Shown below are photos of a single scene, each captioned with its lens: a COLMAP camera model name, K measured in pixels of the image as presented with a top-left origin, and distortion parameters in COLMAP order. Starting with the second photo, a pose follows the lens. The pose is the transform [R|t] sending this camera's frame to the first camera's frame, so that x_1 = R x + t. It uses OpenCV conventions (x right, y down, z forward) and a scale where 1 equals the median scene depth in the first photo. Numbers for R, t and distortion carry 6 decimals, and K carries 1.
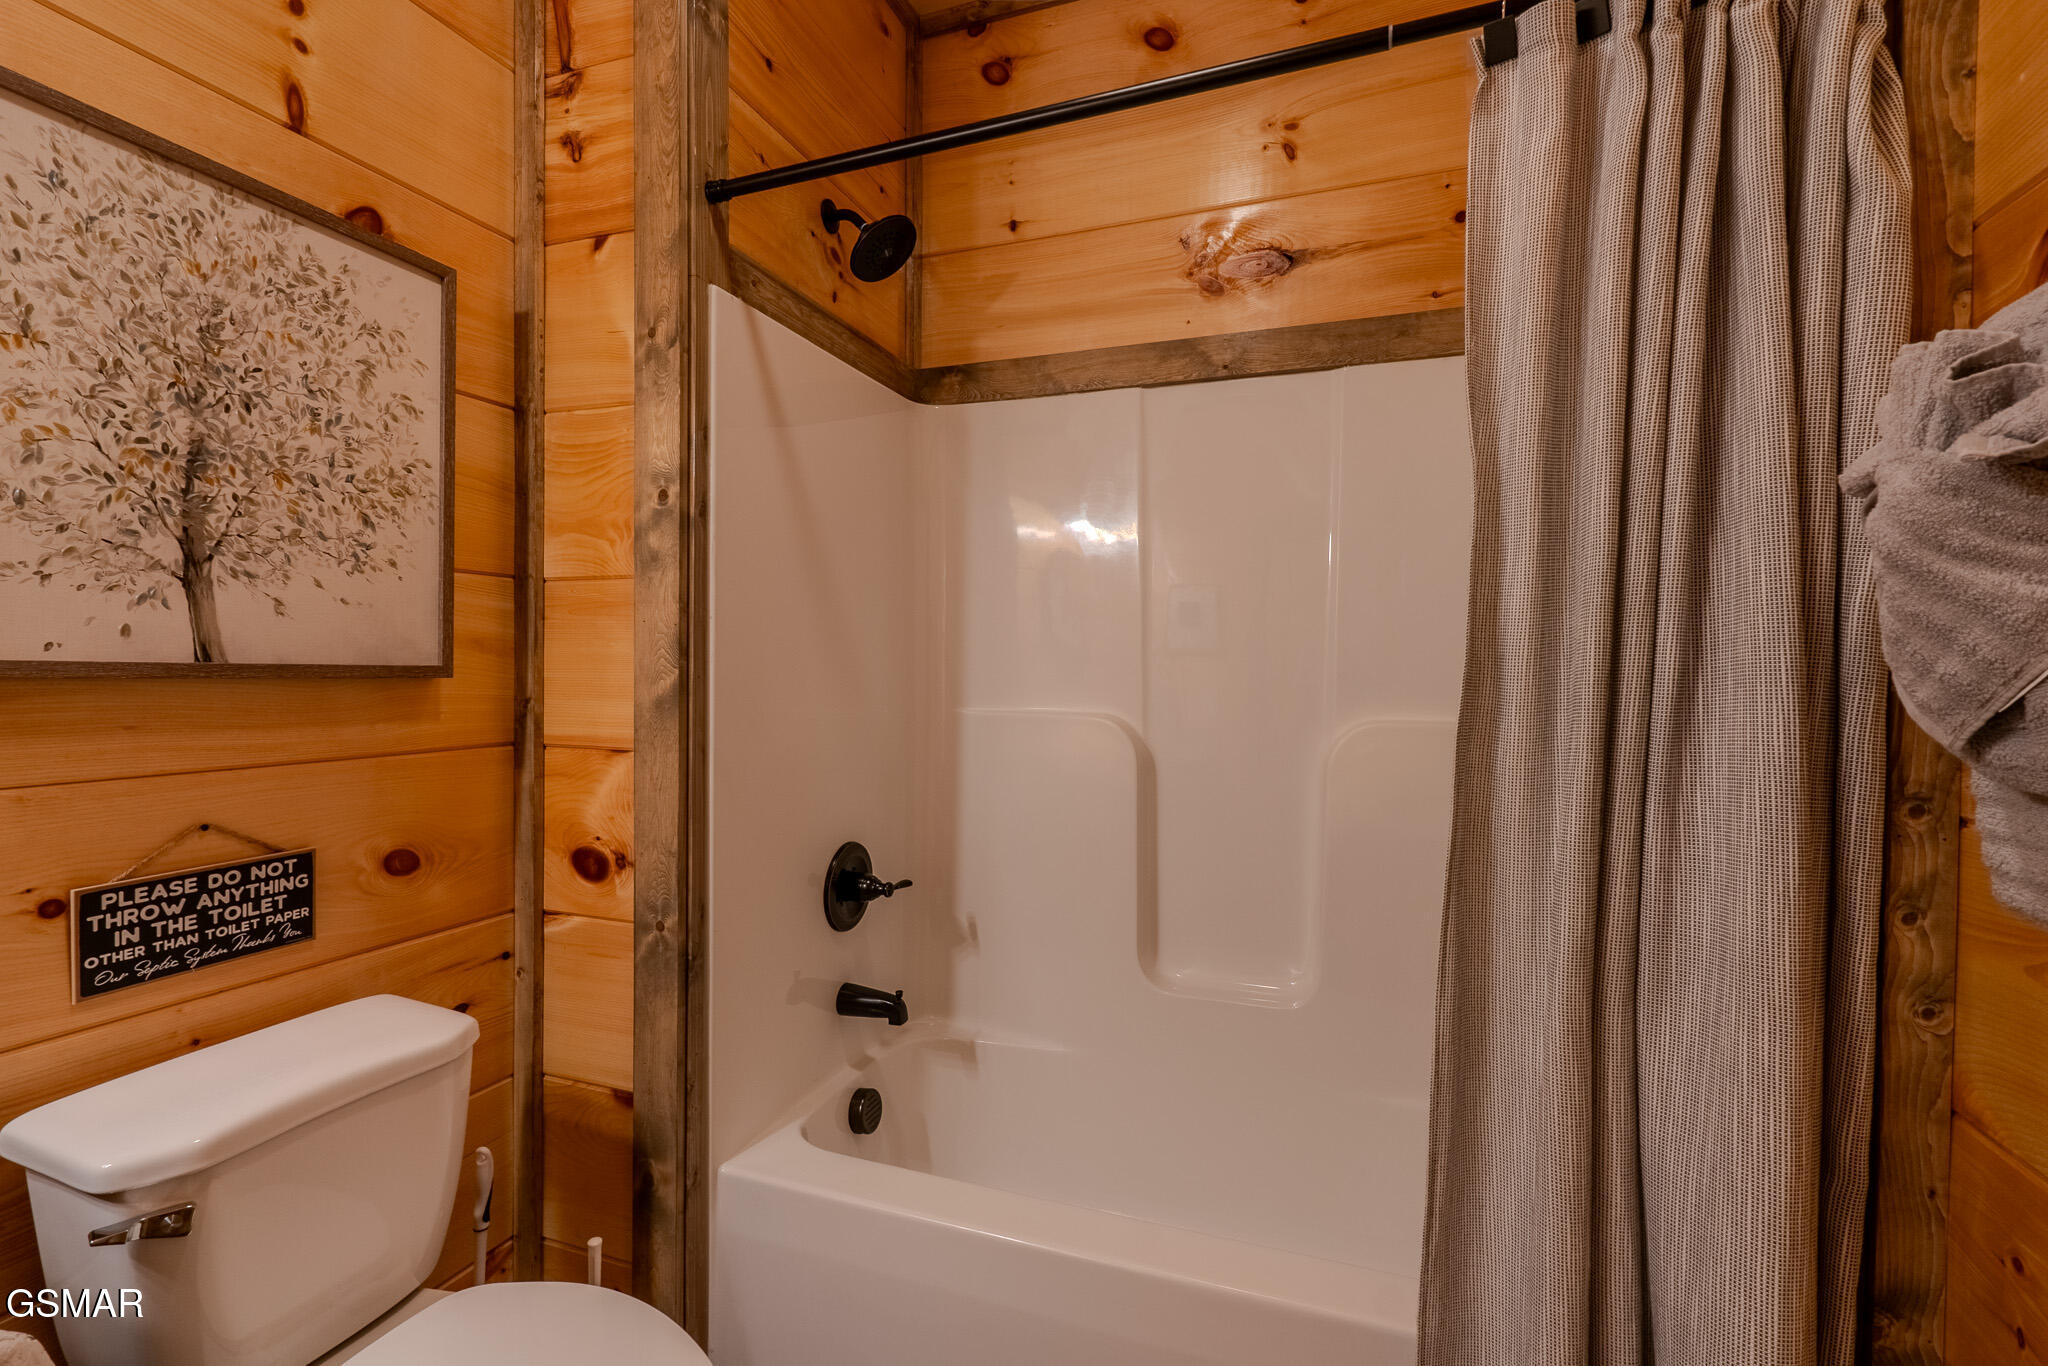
lens RADIAL K [[935.2, 0, 1016.0], [0, 935.2, 685.7], [0, 0, 1]] dist [-0.008448, 0.000226]
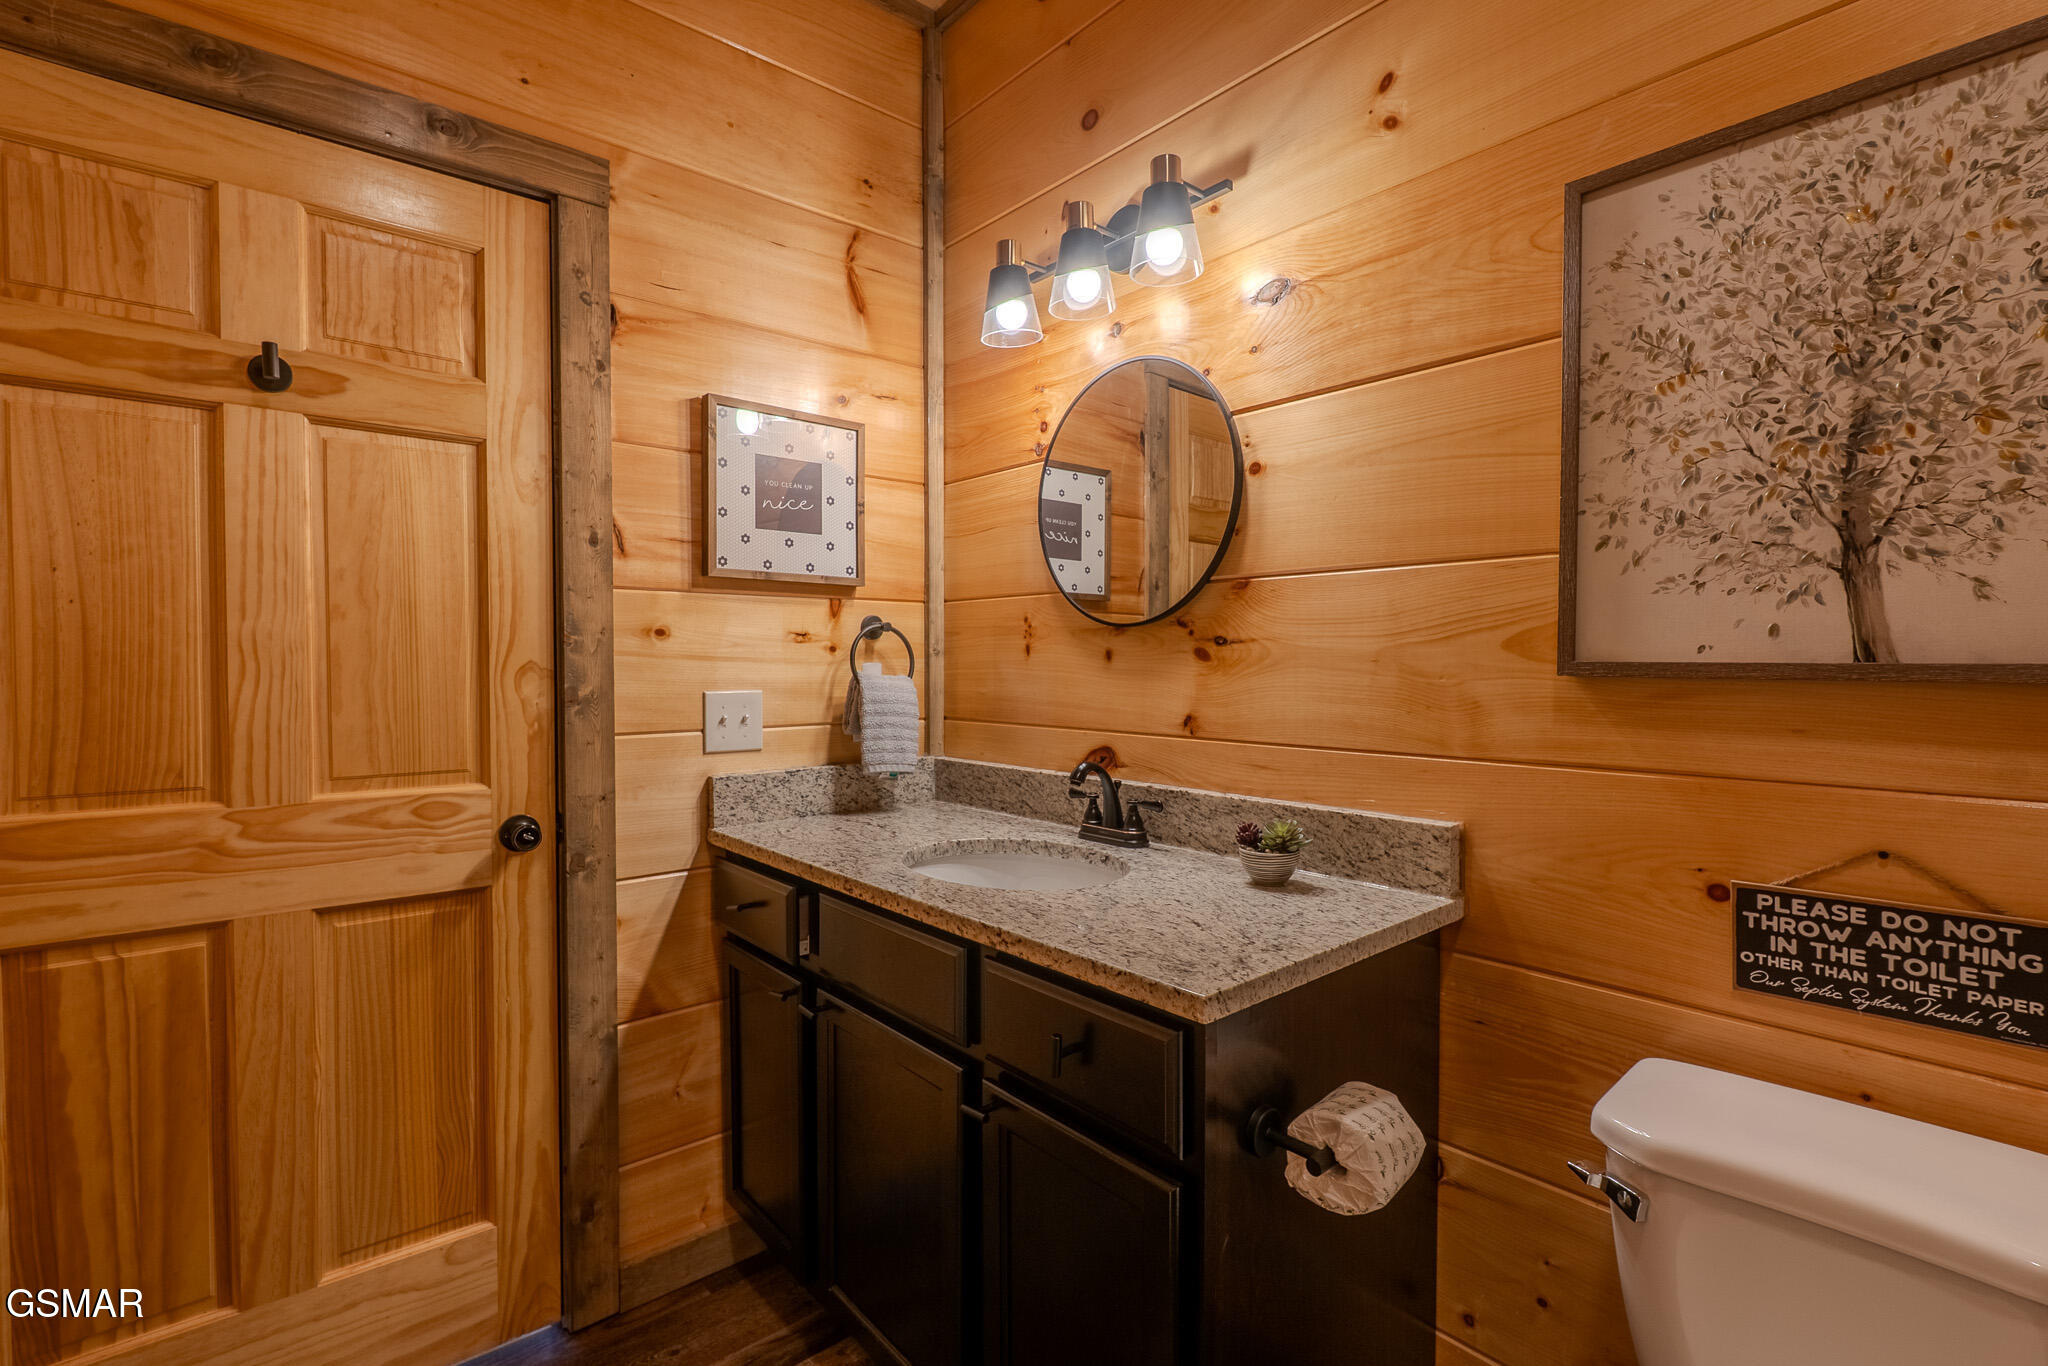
lens RADIAL K [[937.2, 0, 1014.1], [0, 937.2, 685.7], [0, 0, 1]] dist [-0.004871, 0.000258]
pose [[-0.484224, 0.012791, -0.874851, 0.263339], [-0.019508, 0.999487, 0.025411, -0.009729], [0.874727, 0.029371, -0.483726, 0.698813]]
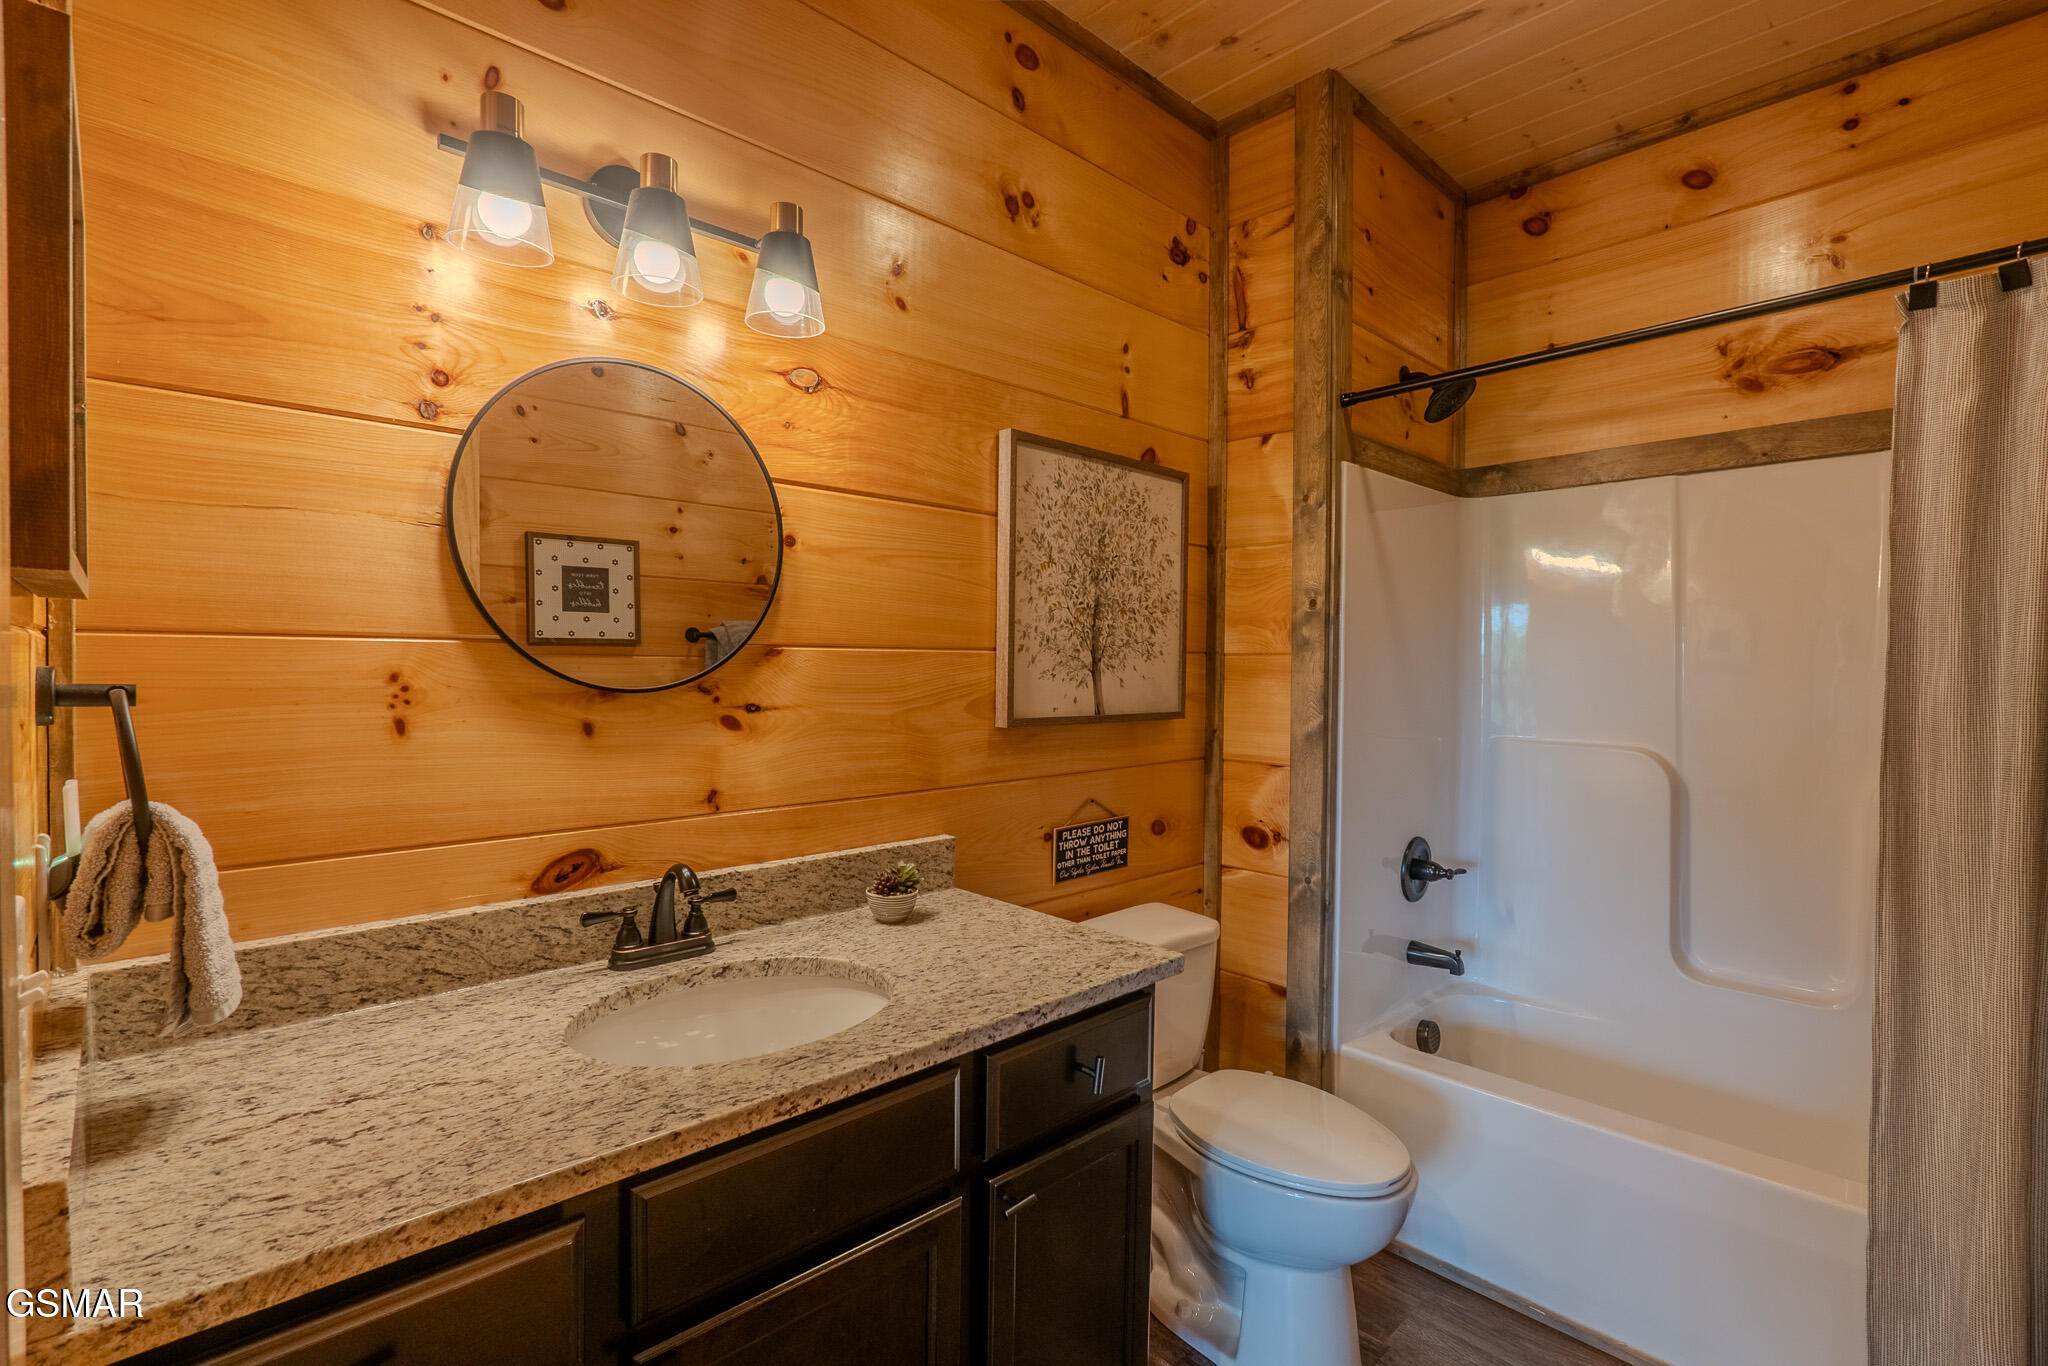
lens RADIAL K [[937.2, 0, 1014.1], [0, 937.2, 685.7], [0, 0, 1]] dist [-0.004871, 0.000258]
pose [[0.899446, 0.006326, -0.436986, -0.181045], [-0.005463, 0.999980, 0.003232, -0.086393], [0.436998, -0.000519, 0.899462, -0.774196]]
